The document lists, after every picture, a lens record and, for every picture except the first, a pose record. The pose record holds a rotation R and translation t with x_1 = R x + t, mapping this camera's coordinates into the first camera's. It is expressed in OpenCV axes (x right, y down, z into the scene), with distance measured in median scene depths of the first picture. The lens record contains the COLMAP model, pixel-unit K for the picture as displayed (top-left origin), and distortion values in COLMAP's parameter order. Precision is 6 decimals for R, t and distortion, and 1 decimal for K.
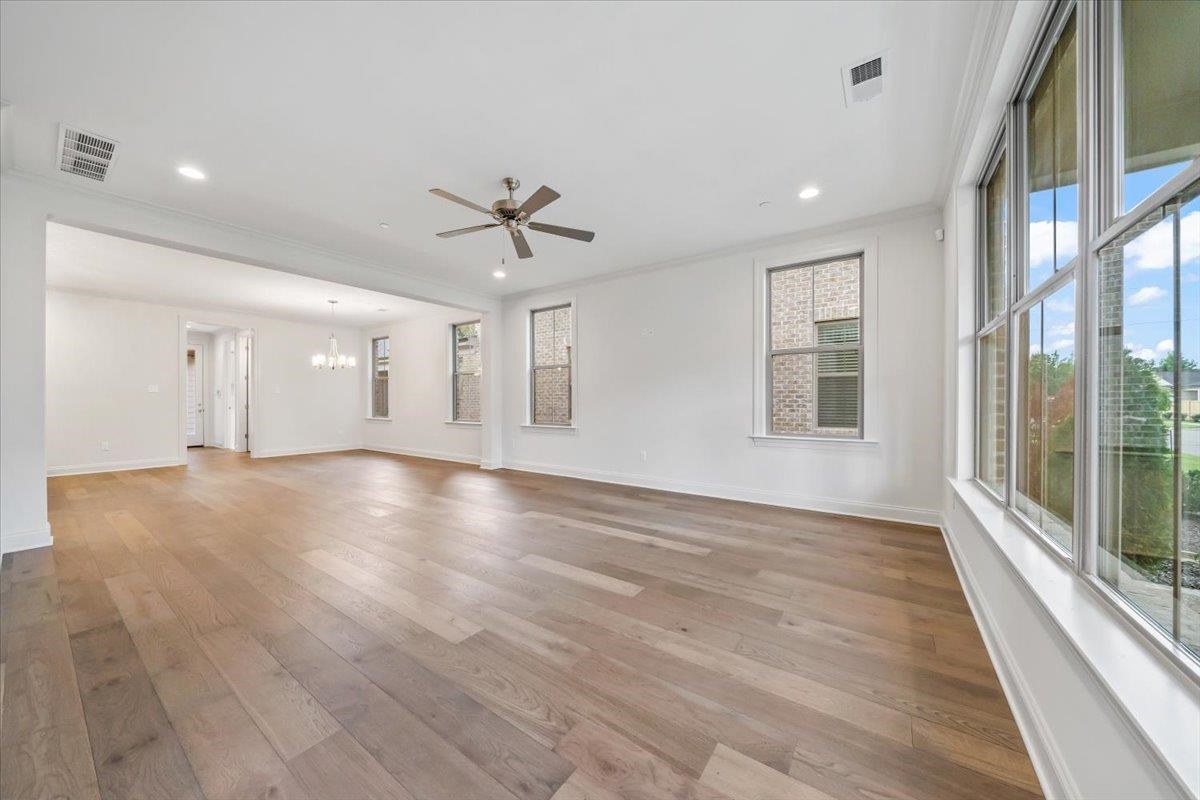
lens RADIAL K [[415.1, 0, 592.2], [0, 415.1, 402.3], [0, 0, 1]] dist [-0.005170, -0.000010]
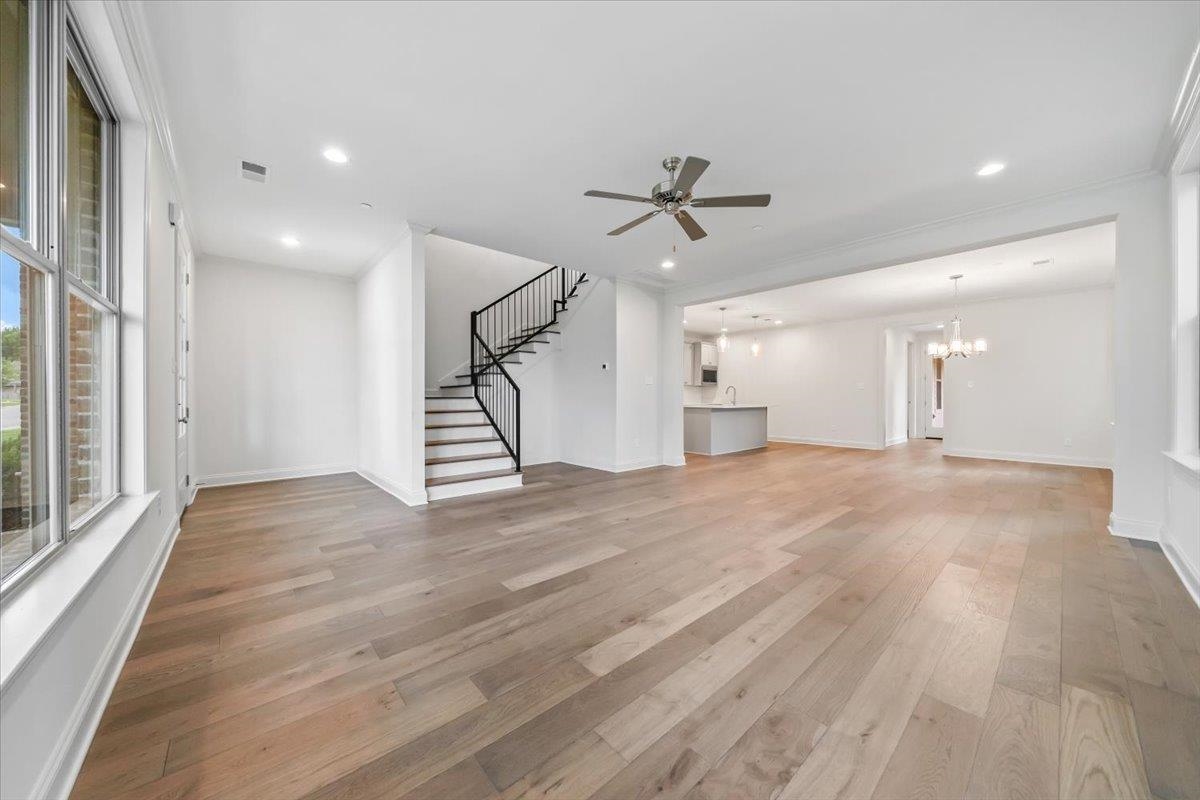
lens RADIAL K [[415.1, 0, 594.5], [0, 415.1, 397.3], [0, 0, 1]] dist [-0.005170, -0.000010]
pose [[-0.229576, 0.003446, -0.973285, 1.005384], [-0.003534, 0.999984, 0.004374, -0.003265], [0.973284, 0.004444, -0.229560, 1.395010]]
